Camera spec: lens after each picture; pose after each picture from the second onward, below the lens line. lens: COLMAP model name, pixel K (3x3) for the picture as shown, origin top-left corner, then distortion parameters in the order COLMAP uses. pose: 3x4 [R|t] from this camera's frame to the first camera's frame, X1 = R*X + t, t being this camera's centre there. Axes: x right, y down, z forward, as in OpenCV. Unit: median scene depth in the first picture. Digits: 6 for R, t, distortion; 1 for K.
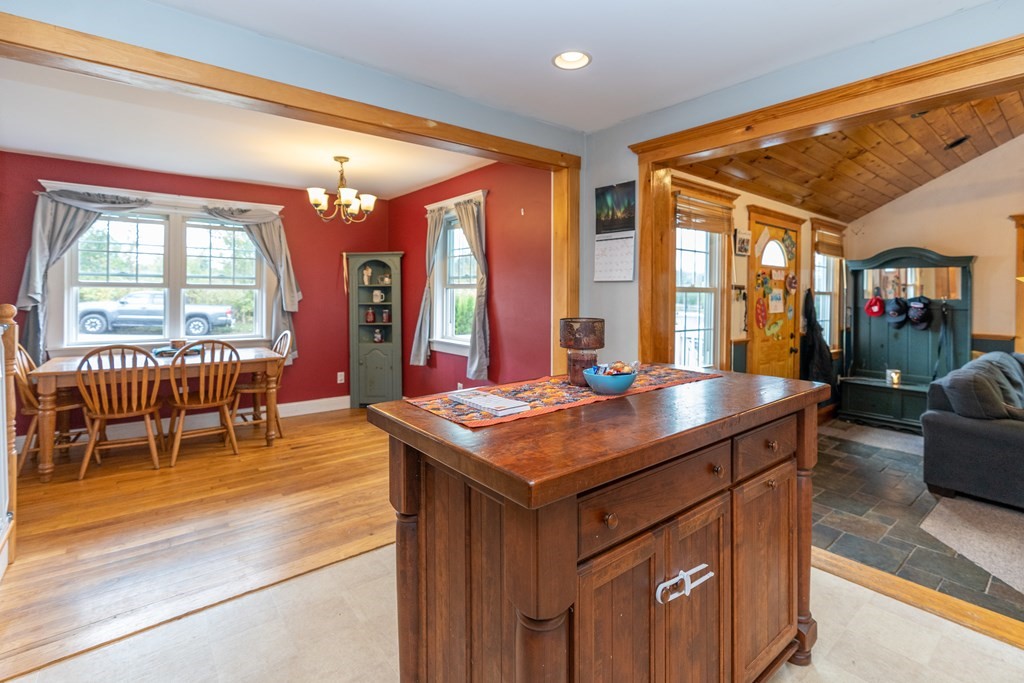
lens RADIAL K [[481.9, 0, 507.5], [0, 481.9, 301.1], [0, 0, 1]] dist [-0.000312, 0.000019]
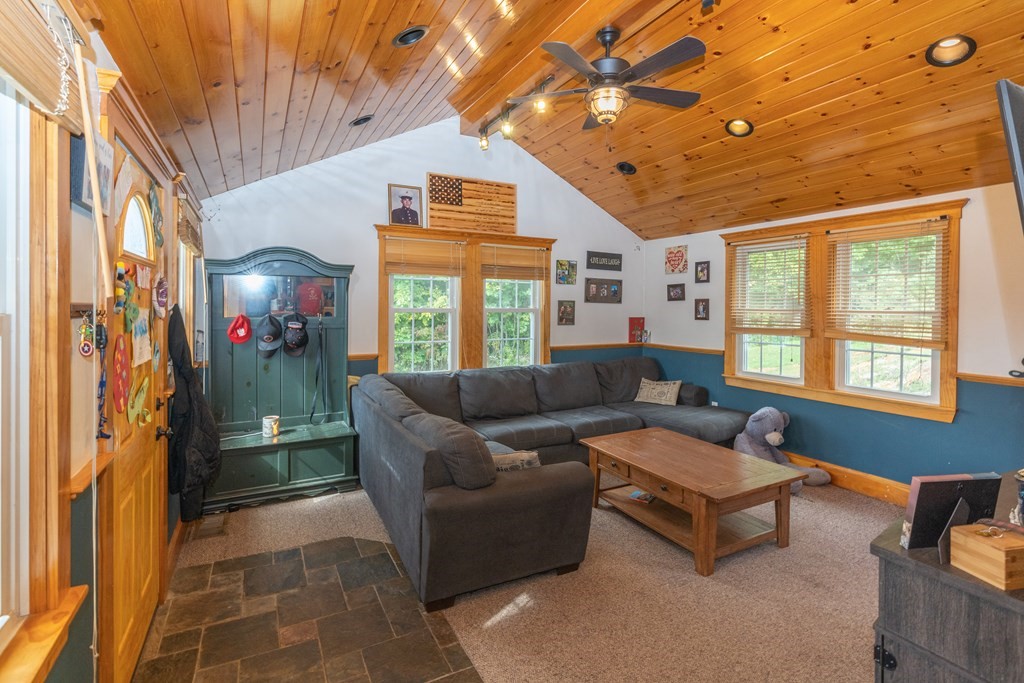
lens RADIAL K [[481.9, 0, 507.5], [0, 481.9, 301.1], [0, 0, 1]] dist [-0.000312, 0.000019]
pose [[0.199864, -0.001080, 0.979823, 0.175338], [0.011075, 0.999938, -0.001157, -0.024783], [-0.979761, 0.011083, 0.199863, 0.521551]]
